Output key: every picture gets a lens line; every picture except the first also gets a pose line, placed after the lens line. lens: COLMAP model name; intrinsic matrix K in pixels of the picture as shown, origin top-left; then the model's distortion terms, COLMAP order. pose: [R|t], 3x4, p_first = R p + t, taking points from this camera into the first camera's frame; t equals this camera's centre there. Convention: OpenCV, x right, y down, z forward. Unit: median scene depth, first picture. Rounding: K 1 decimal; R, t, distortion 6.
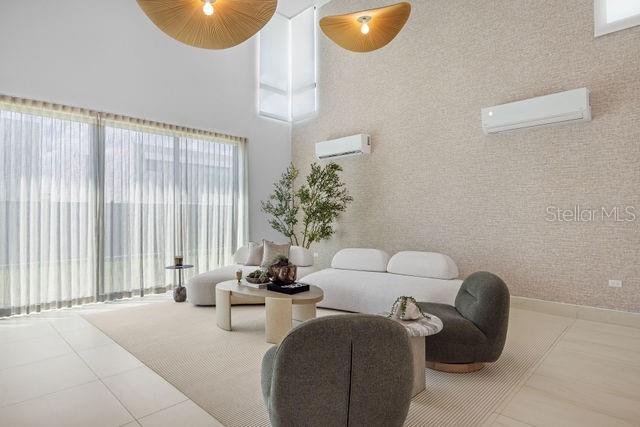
lens RADIAL K [[350.9, 0, 318.2], [0, 350.9, 208.7], [0, 0, 1]] dist [0.005116, 0.000267]
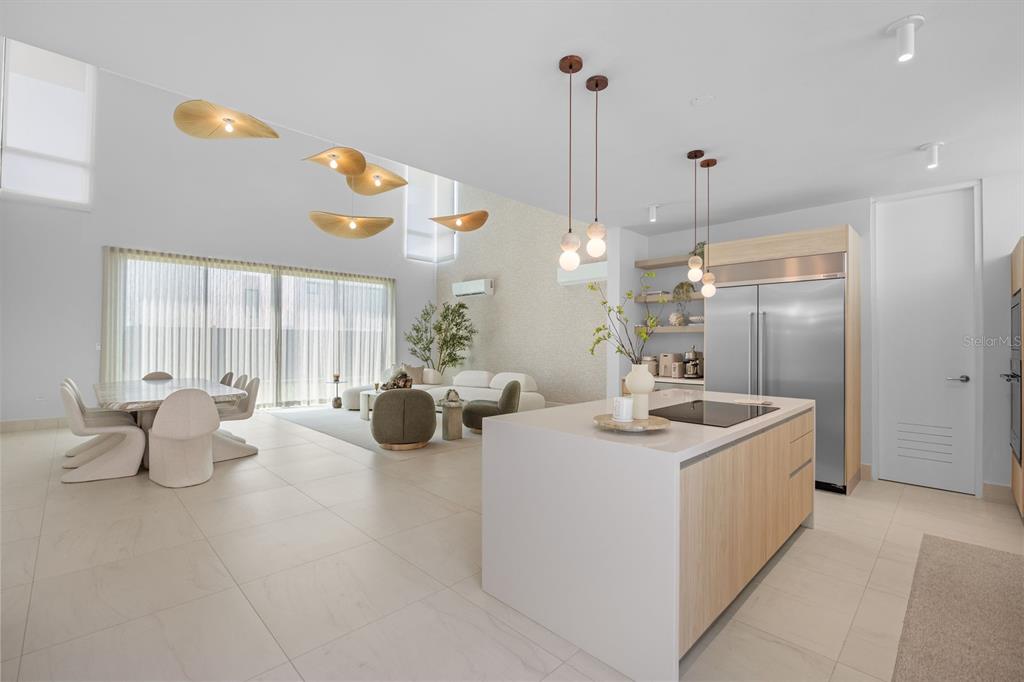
lens RADIAL K [[454.2, 0, 513.2], [0, 454.2, 341.5], [0, 0, 1]] dist [-0.013505, 0.000057]
pose [[0.999723, 0.011022, -0.020784, 0.263705], [-0.010779, 0.999873, 0.011769, -0.014047], [0.020911, -0.011542, 0.999715, -0.602107]]
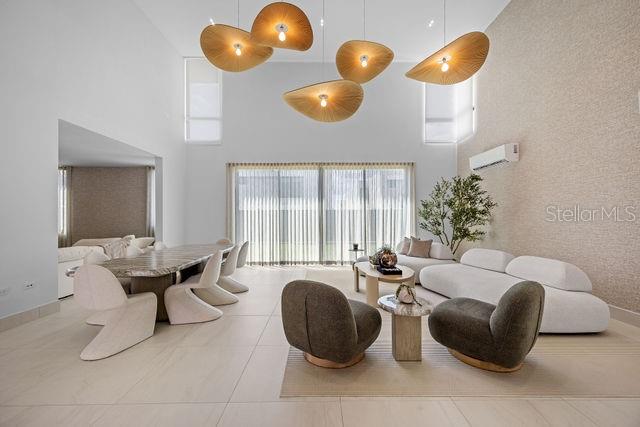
lens RADIAL K [[258.8, 0, 317.7], [0, 258.8, 217.7], [0, 0, 1]] dist [0.001254, -0.000196]
pose [[0.700598, 0.002234, -0.713553, 0.293517], [0.007795, 0.999911, 0.010784, -0.000059], [0.713514, -0.013117, 0.700518, 0.026546]]
